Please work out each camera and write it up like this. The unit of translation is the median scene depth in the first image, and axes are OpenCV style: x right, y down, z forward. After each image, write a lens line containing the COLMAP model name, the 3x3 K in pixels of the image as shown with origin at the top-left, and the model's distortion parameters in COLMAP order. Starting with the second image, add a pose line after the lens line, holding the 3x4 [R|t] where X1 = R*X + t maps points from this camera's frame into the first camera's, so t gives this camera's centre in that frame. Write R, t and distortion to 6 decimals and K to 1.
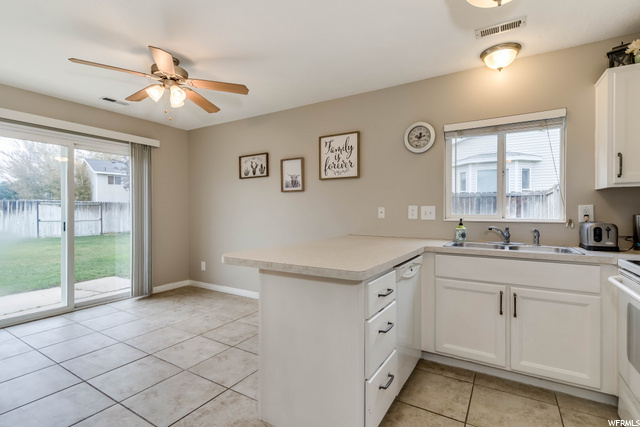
lens RADIAL K [[307.0, 0, 319.2], [0, 307.0, 213.1], [0, 0, 1]] dist [0.000220, 0.000055]
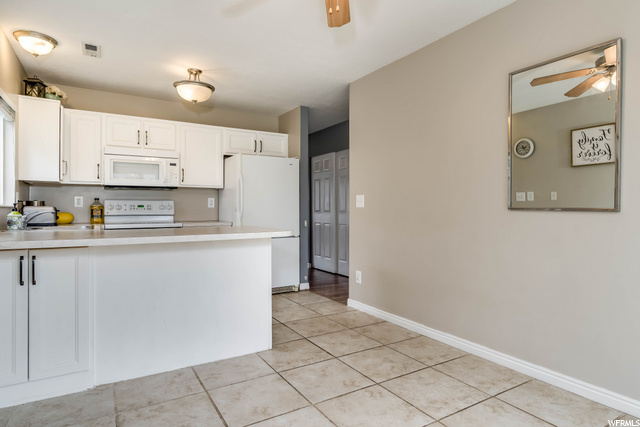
lens RADIAL K [[364.6, 0, 319.5], [0, 364.6, 209.1], [0, 0, 1]] dist [0.001555, 0.000281]
pose [[-0.889788, 0.000499, 0.456373, -0.517923], [0.002825, 0.999986, 0.004414, 0.023547], [-0.456365, 0.005216, -0.889777, 1.078184]]
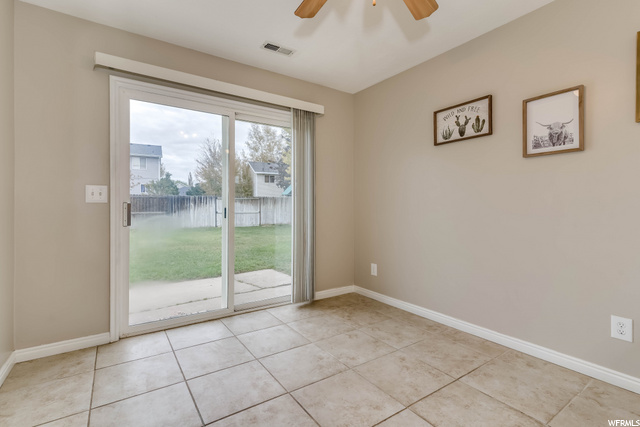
lens RADIAL K [[302.4, 0, 318.4], [0, 302.4, 207.5], [0, 0, 1]] dist [0.002925, 0.000460]
pose [[0.910867, 0.002424, -0.412692, -0.245152], [-0.004831, 0.999977, -0.004787, 0.030814], [0.412671, 0.006354, 0.910858, 0.337169]]
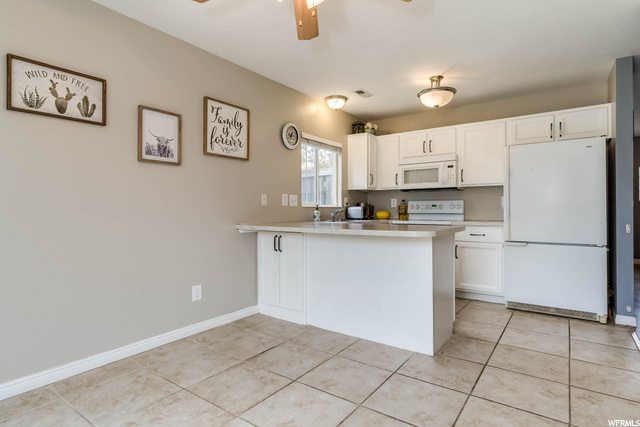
lens RADIAL K [[342.3, 0, 318.2], [0, 342.3, 208.6], [0, 0, 1]] dist [0.000101, 0.000332]
pose [[0.075111, 0.001374, 0.997174, -0.765130], [0.007929, 0.999967, -0.001975, 0.027043], [-0.997144, 0.008055, 0.075098, 0.630951]]
